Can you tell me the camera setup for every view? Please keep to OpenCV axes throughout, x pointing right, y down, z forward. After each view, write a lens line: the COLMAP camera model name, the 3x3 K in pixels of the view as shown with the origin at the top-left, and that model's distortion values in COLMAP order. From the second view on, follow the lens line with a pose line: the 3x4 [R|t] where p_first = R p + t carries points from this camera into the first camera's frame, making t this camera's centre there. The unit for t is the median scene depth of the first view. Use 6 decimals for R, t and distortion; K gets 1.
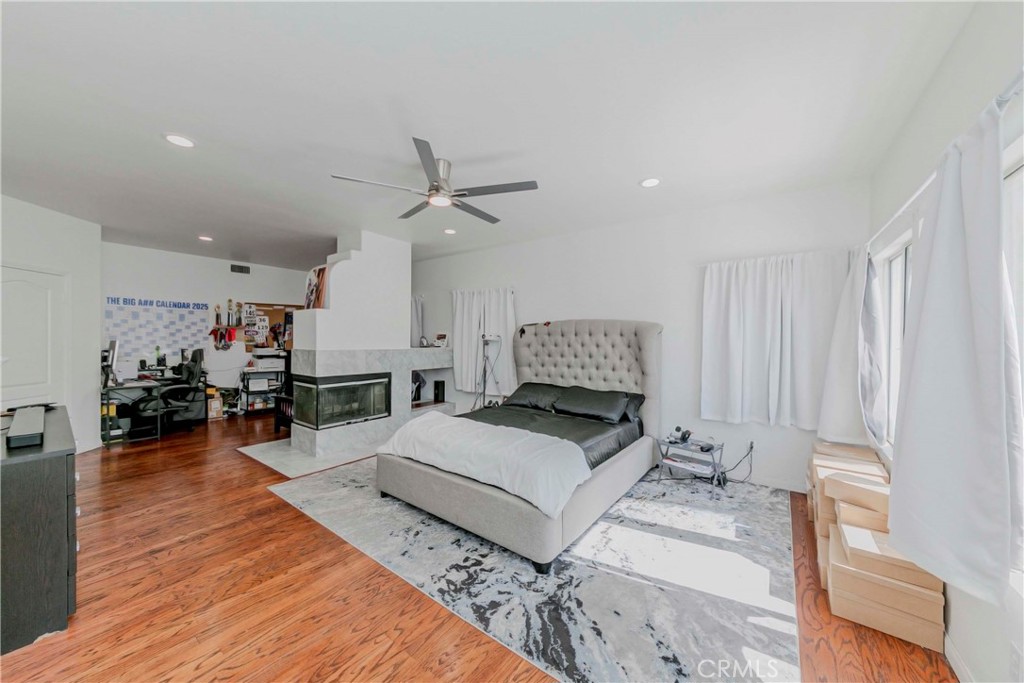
lens RADIAL K [[363.5, 0, 511.0], [0, 363.5, 342.1], [0, 0, 1]] dist [-0.000790, 0.001732]
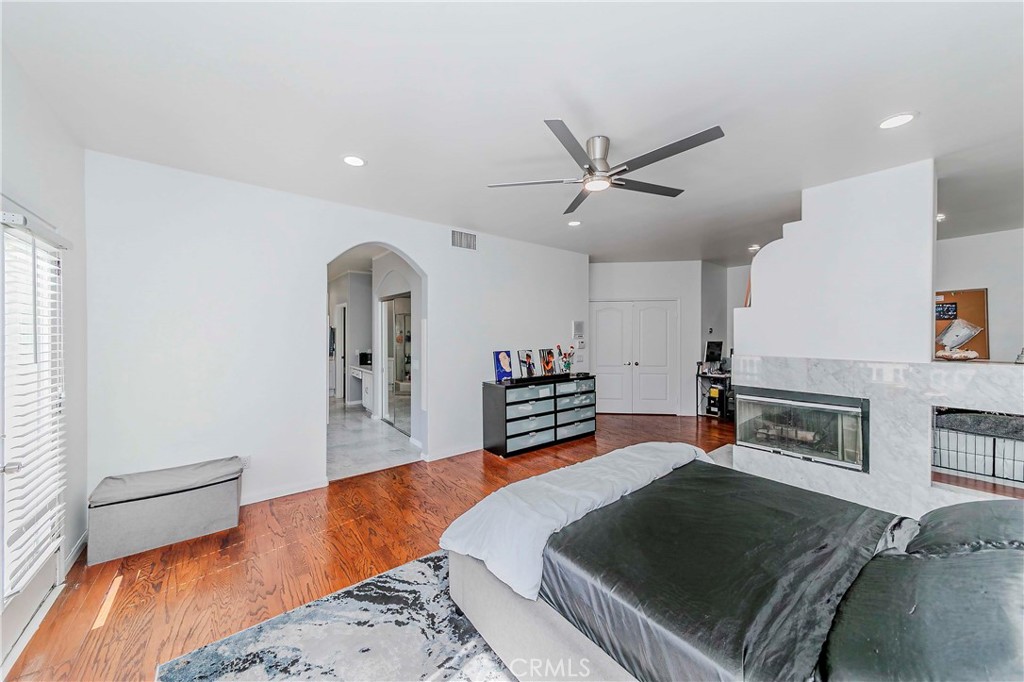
lens RADIAL K [[363.5, 0, 509.7], [0, 363.5, 336.1], [0, 0, 1]] dist [-0.000790, 0.001732]
pose [[-0.264508, -0.005031, -0.964370, 1.035350], [-0.009467, 0.999952, -0.002620, -0.035235], [0.964337, 0.008437, -0.264542, 1.523445]]
